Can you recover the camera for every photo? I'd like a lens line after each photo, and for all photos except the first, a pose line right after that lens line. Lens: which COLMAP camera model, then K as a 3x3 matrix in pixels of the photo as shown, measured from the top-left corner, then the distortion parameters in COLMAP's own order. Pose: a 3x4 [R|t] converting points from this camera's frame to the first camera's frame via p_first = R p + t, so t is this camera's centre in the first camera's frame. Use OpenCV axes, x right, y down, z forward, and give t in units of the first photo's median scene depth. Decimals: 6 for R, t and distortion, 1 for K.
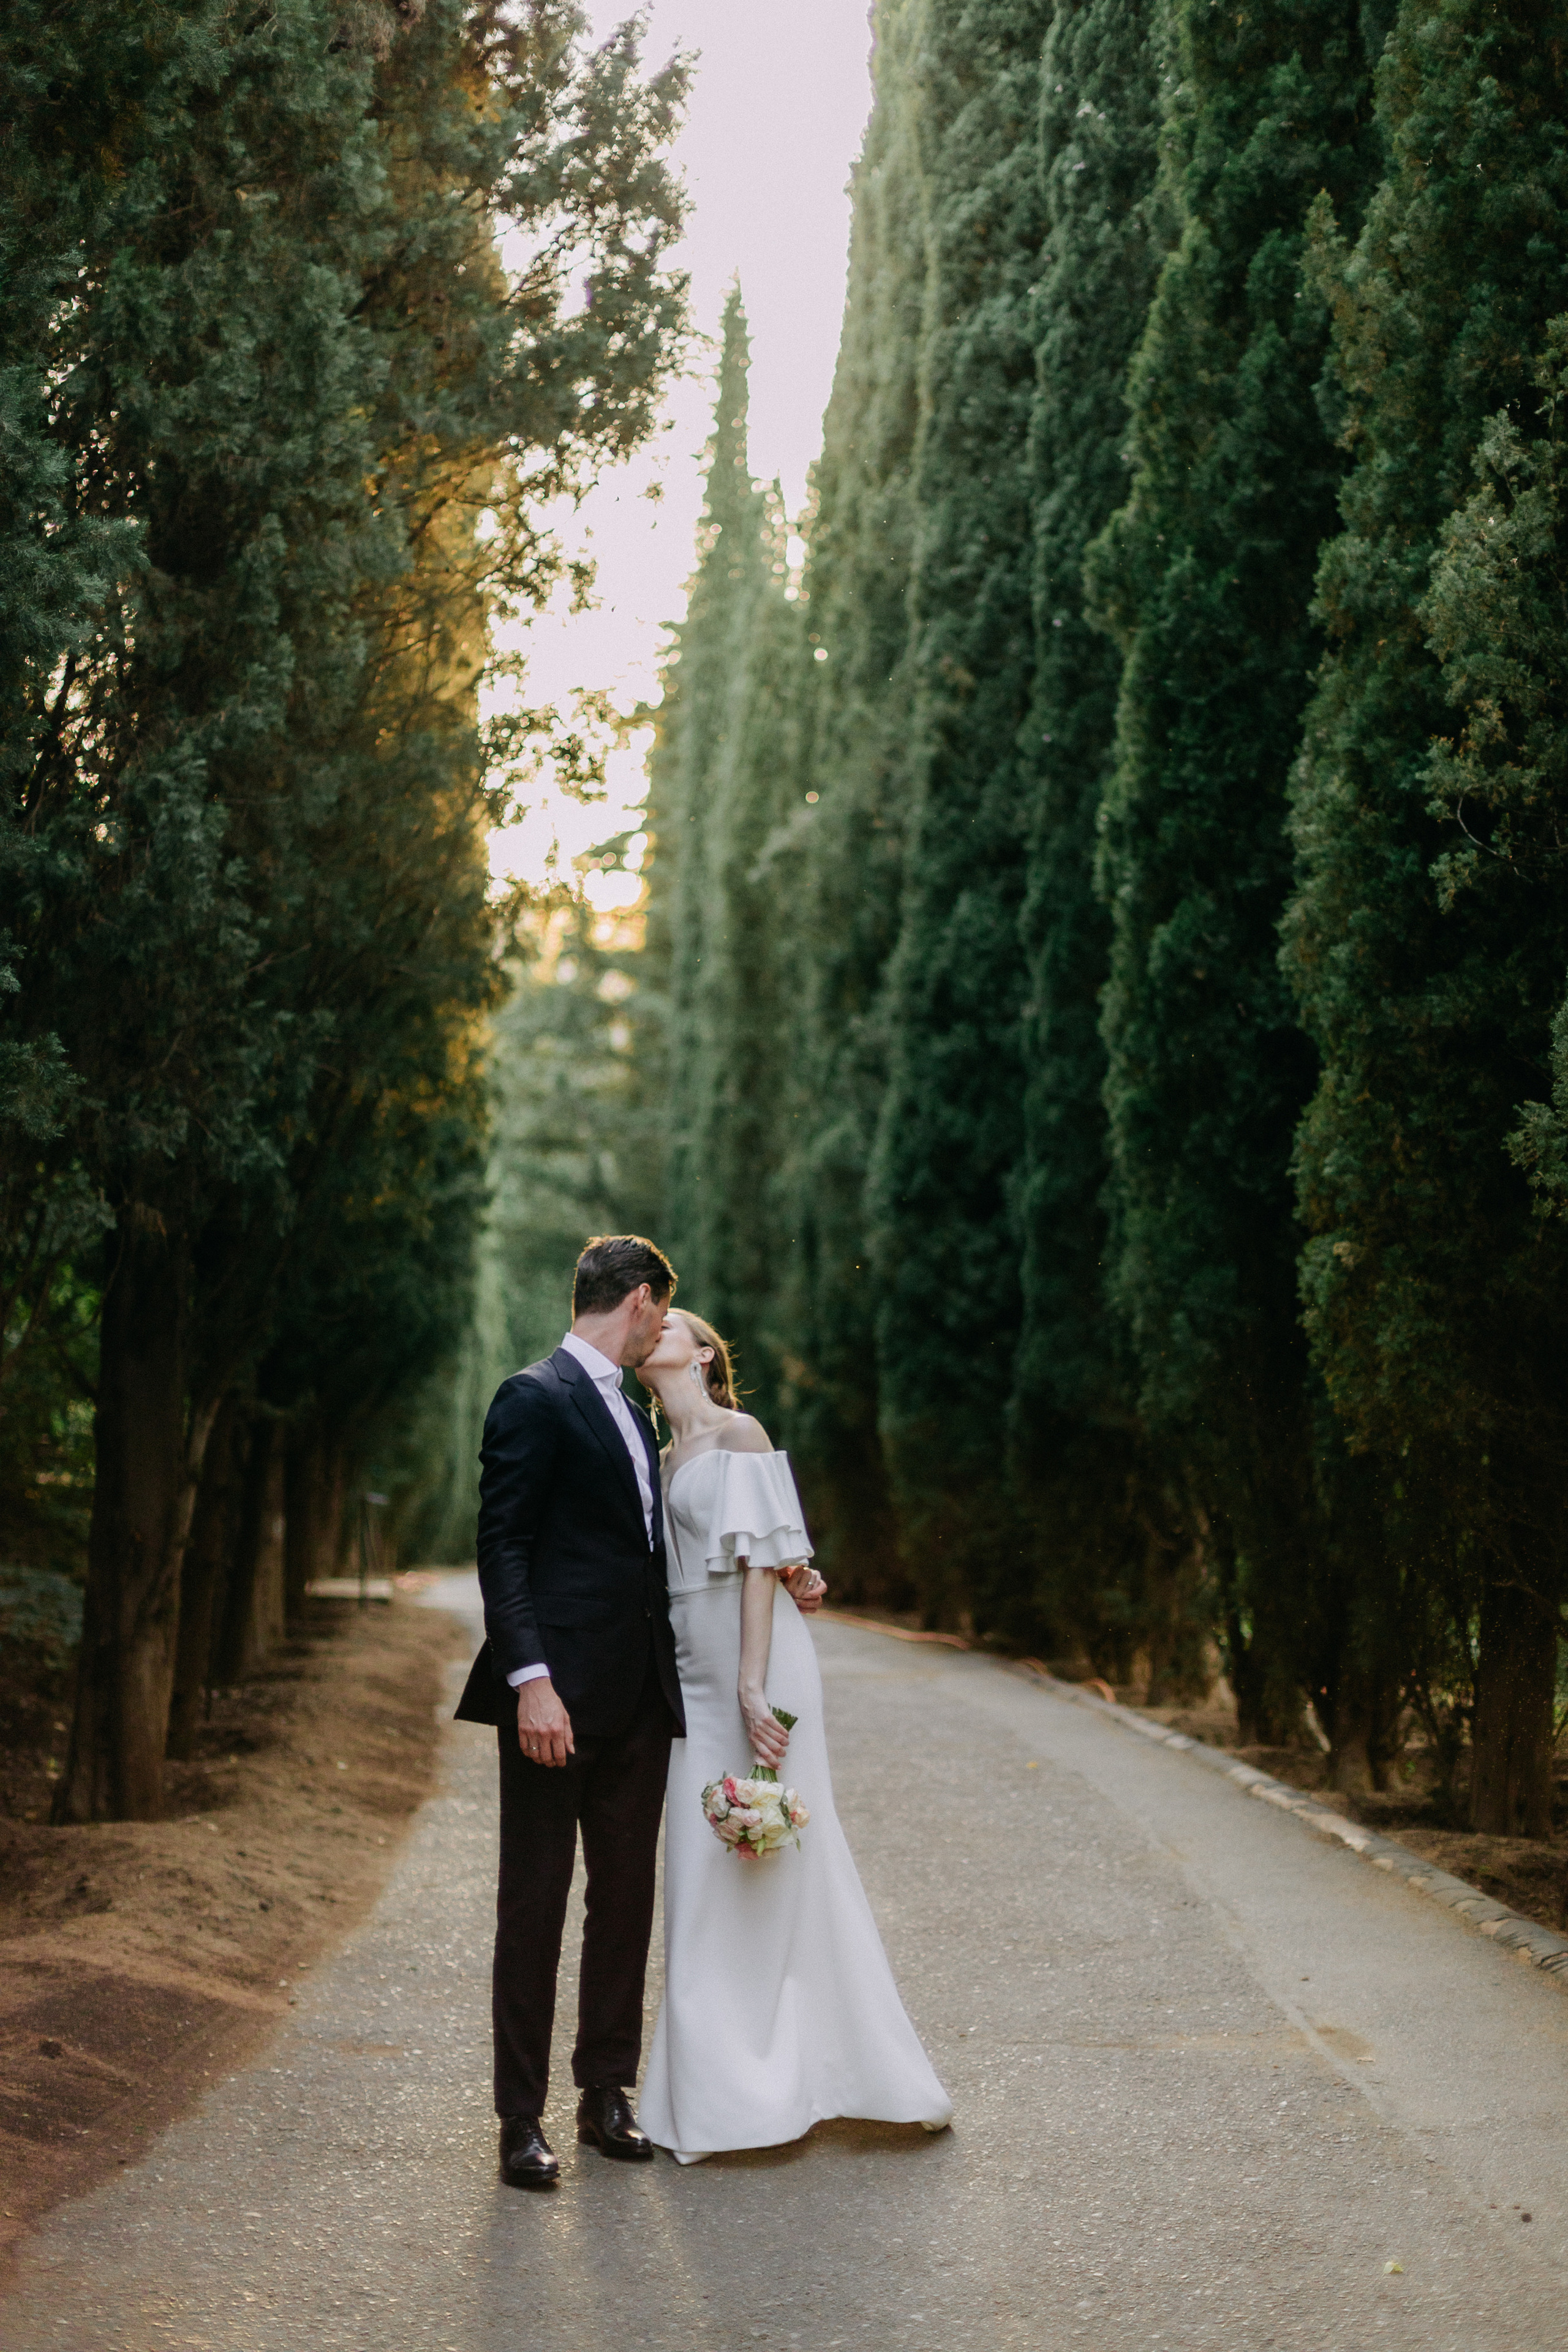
lens RADIAL K [[3323.8, 0, 777.8], [0, 3323.8, 1148.6], [0, 0, 1]] dist [0.020366, -0.067235]
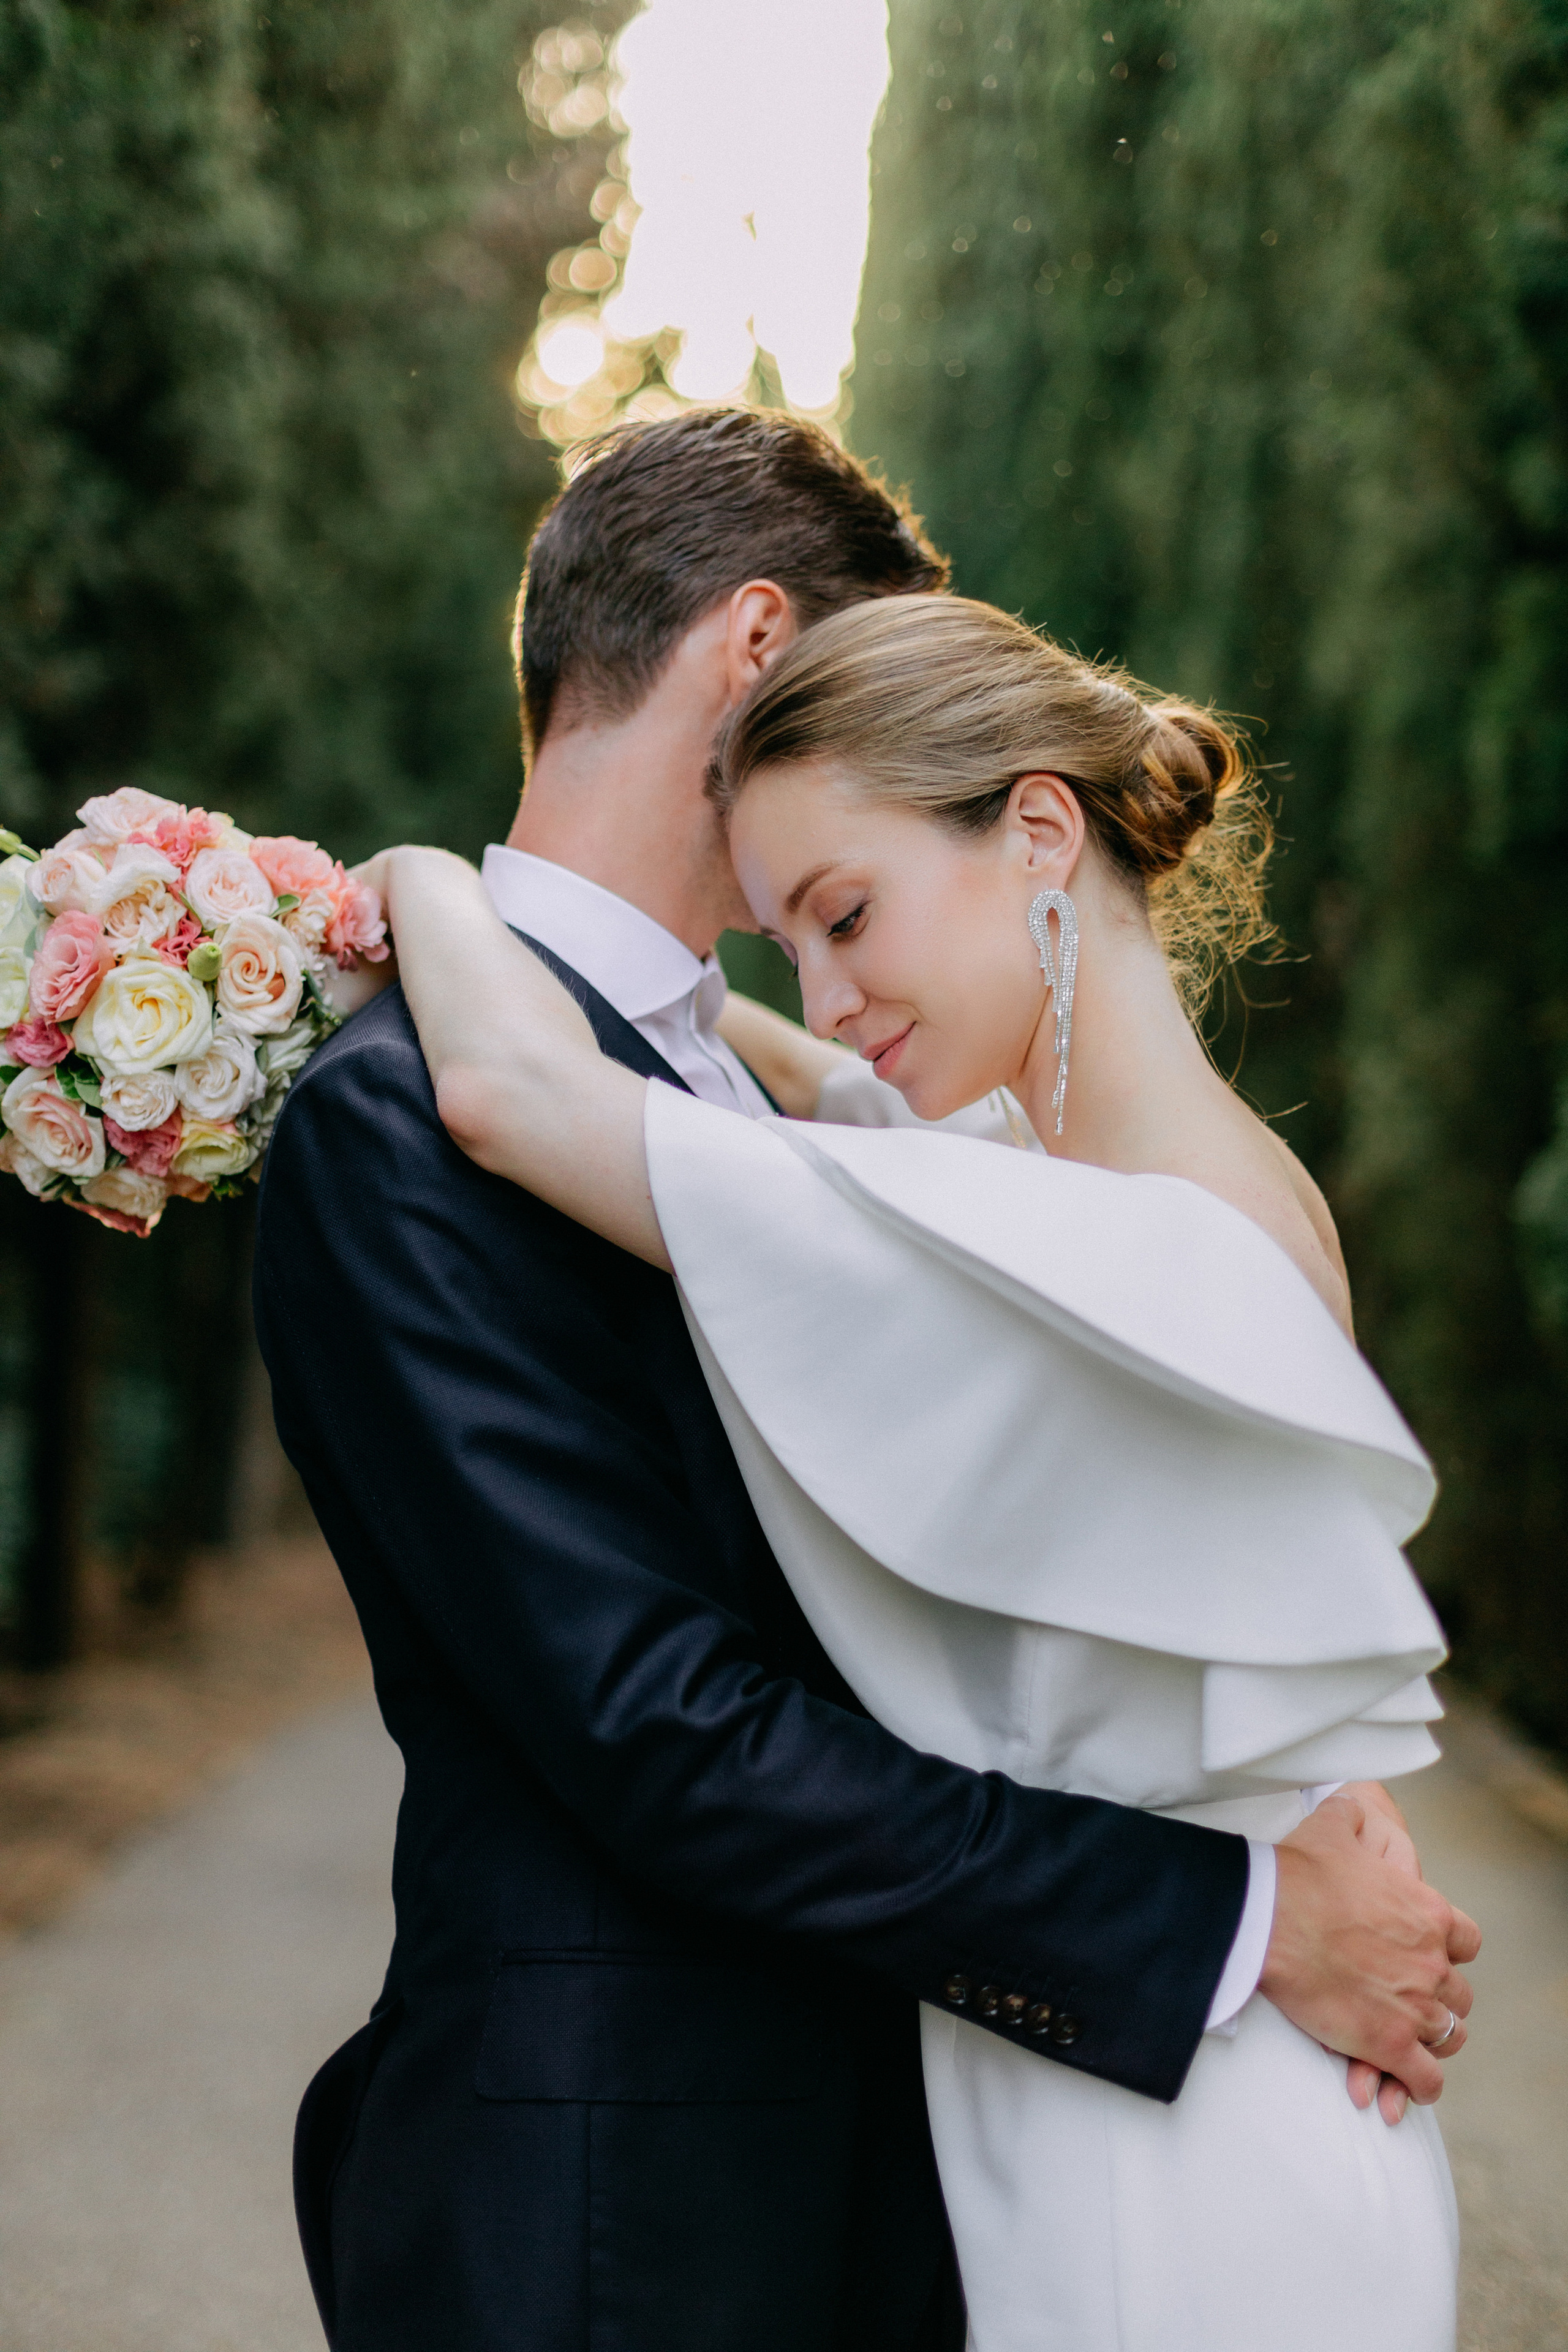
lens RADIAL K [[3323.8, 0, 777.8], [0, 3323.8, 1148.6], [0, 0, 1]] dist [0.020366, -0.067235]
pose [[0.999862, -0.006503, -0.015304, 0.018987], [0.007534, 0.997635, 0.068317, -0.047561], [0.014824, -0.068423, 0.997546, -0.401078]]
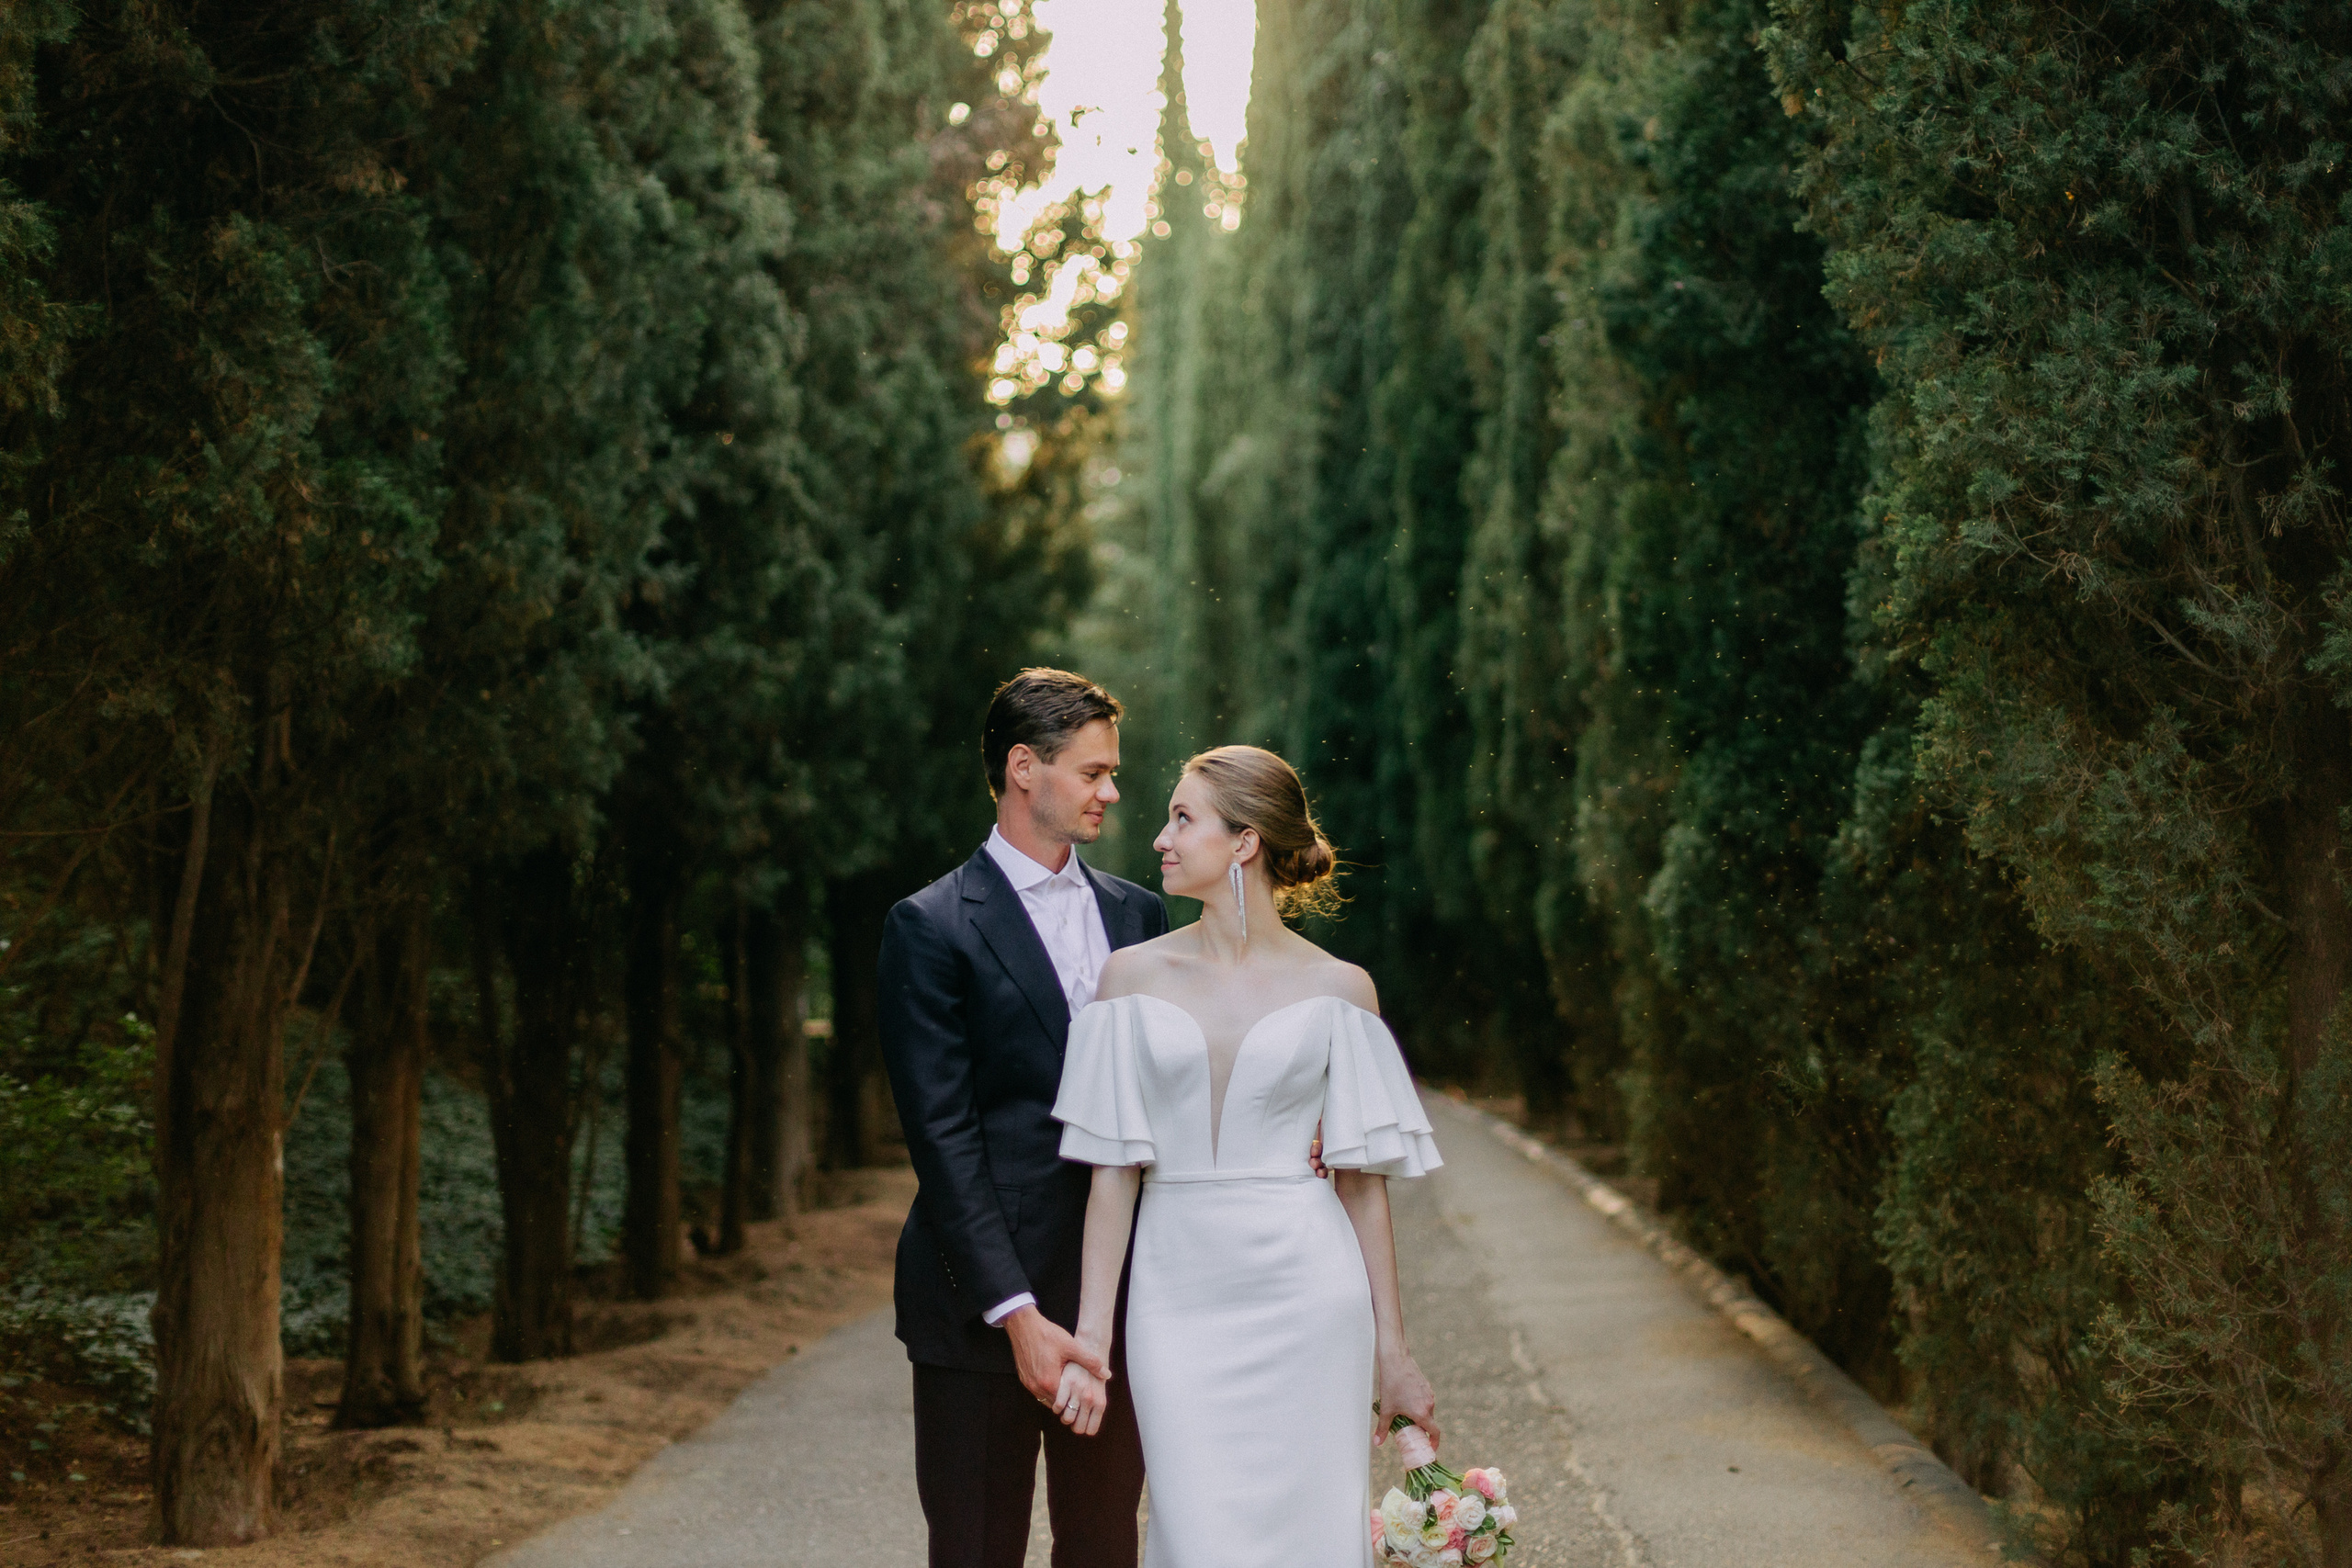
lens RADIAL K [[3323.4, 0, 1176.0], [0, 3323.4, 784.0], [0, 0, 1]] dist [0.020366, -0.067235]
pose [[0.997978, -0.054370, -0.032936, 0.038582], [0.055857, 0.997376, 0.046064, -0.069815], [0.030345, -0.047810, 0.998395, -0.646985]]
